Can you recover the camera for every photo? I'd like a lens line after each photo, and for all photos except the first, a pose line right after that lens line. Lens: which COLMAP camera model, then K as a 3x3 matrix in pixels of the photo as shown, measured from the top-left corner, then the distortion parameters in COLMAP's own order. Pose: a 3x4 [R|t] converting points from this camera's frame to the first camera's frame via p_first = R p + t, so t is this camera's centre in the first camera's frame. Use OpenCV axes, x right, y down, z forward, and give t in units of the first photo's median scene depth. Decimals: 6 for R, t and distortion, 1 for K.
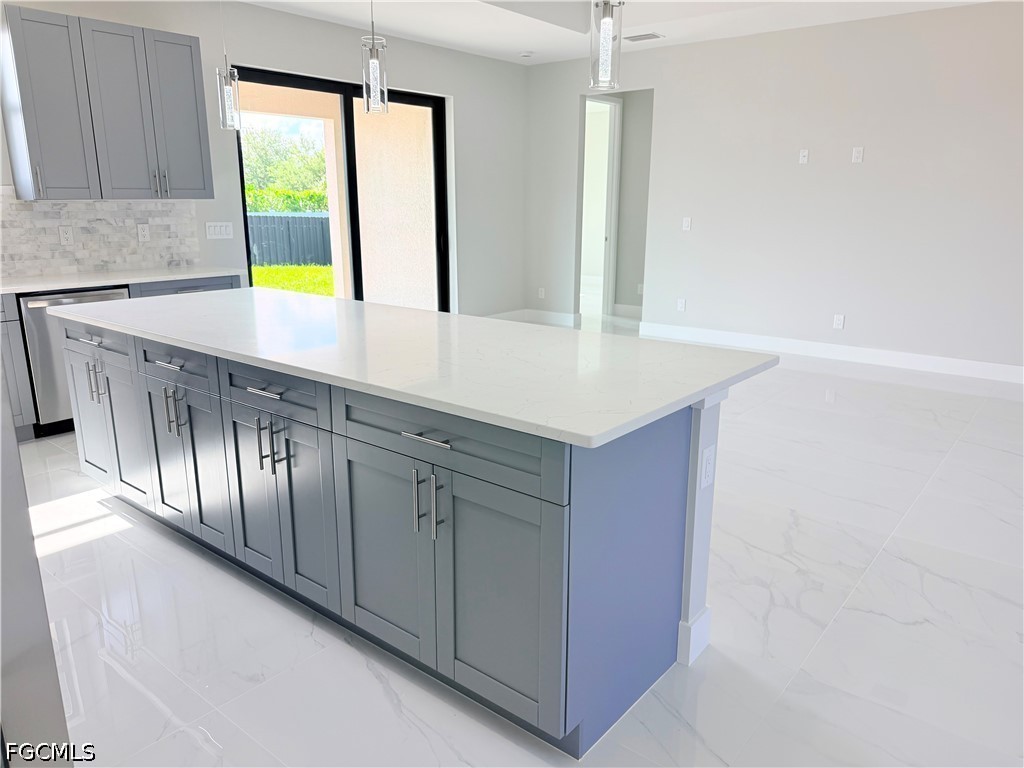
lens RADIAL K [[718.4, 0, 512.0], [0, 718.4, 384.0], [0, 0, 1]] dist [0.050072, -0.076419]
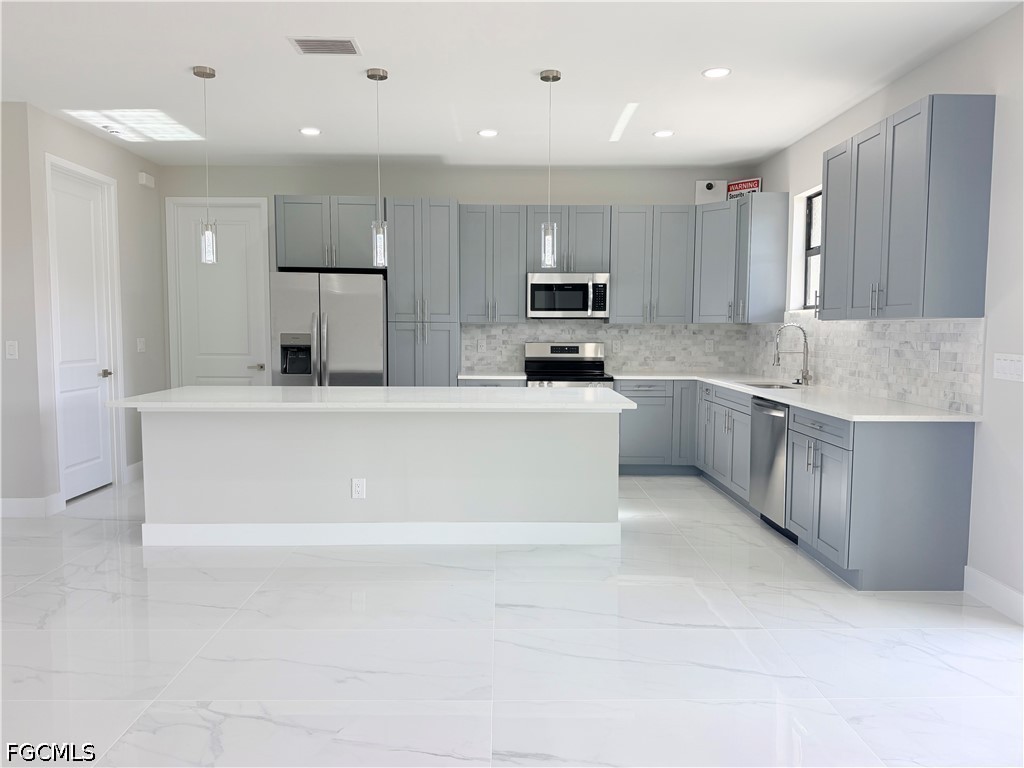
lens RADIAL K [[718.4, 0, 512.0], [0, 718.4, 384.0], [0, 0, 1]] dist [0.050072, -0.076419]
pose [[-0.767203, 0.043731, -0.639911, 0.338347], [-0.165171, 0.950556, 0.262988, -0.322432], [0.619772, 0.307460, -0.722046, 1.319511]]
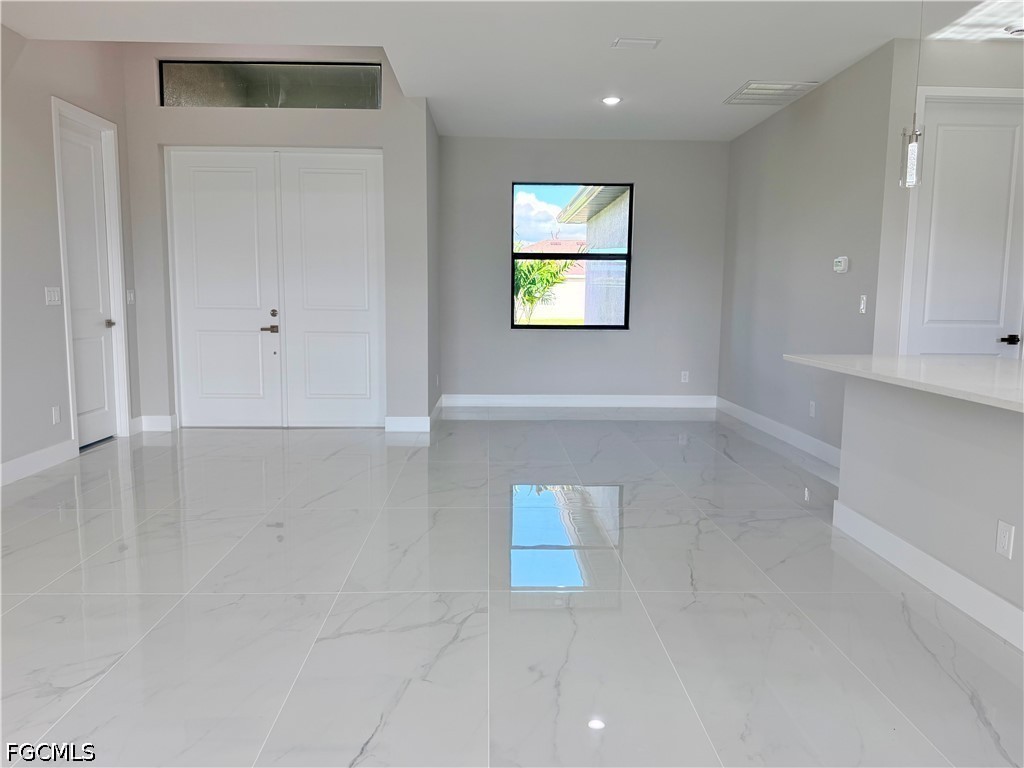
lens RADIAL K [[735.0, 0, 495.7], [0, 735.0, 381.9], [0, 0, 1]] dist [0.037466, -0.002716]
pose [[-0.639153, -0.091213, 0.763651, -0.233418], [0.183958, 0.945988, 0.266959, -0.254734], [-0.746755, 0.311108, -0.587852, 1.158103]]
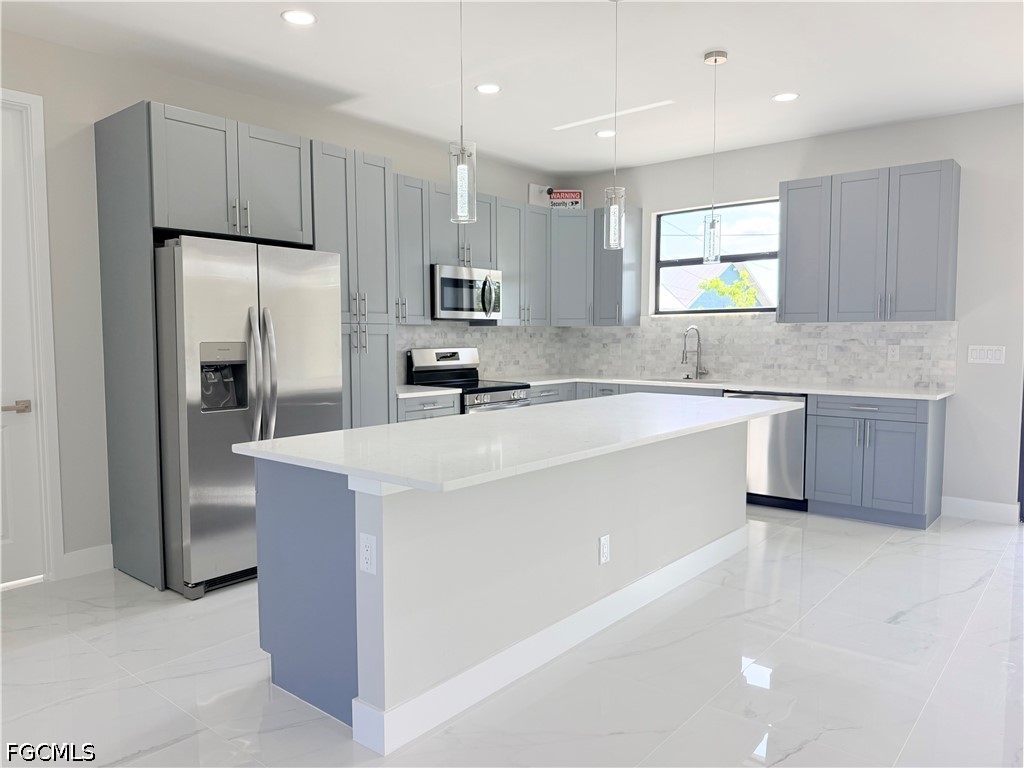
lens RADIAL K [[718.4, 0, 512.0], [0, 718.4, 384.0], [0, 0, 1]] dist [0.050072, -0.076419]
pose [[-0.015927, 0.067137, -0.997617, 0.559974], [-0.245079, 0.967045, 0.068993, -0.105557], [0.969372, 0.245594, 0.001051, 0.488979]]
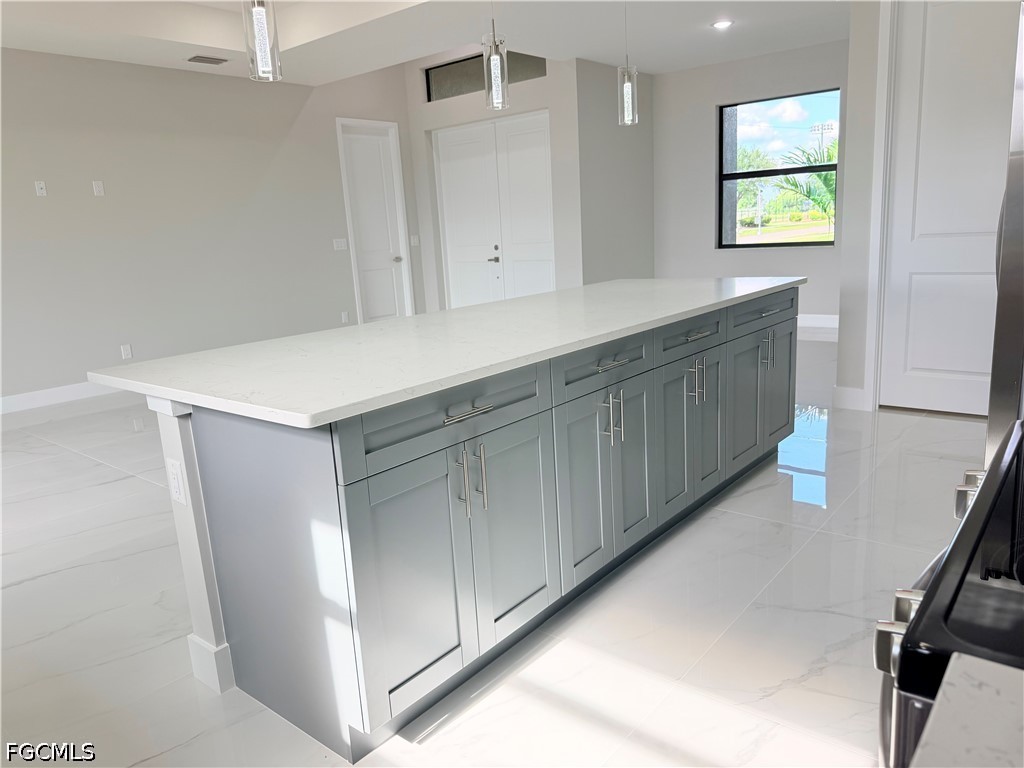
lens RADIAL K [[718.4, 0, 512.0], [0, 718.4, 384.0], [0, 0, 1]] dist [0.050072, -0.076419]
pose [[0.003452, -0.204363, 0.978889, -0.710213], [0.298331, 0.934528, 0.194050, -0.106434], [-0.954456, 0.291363, 0.064194, 0.577641]]
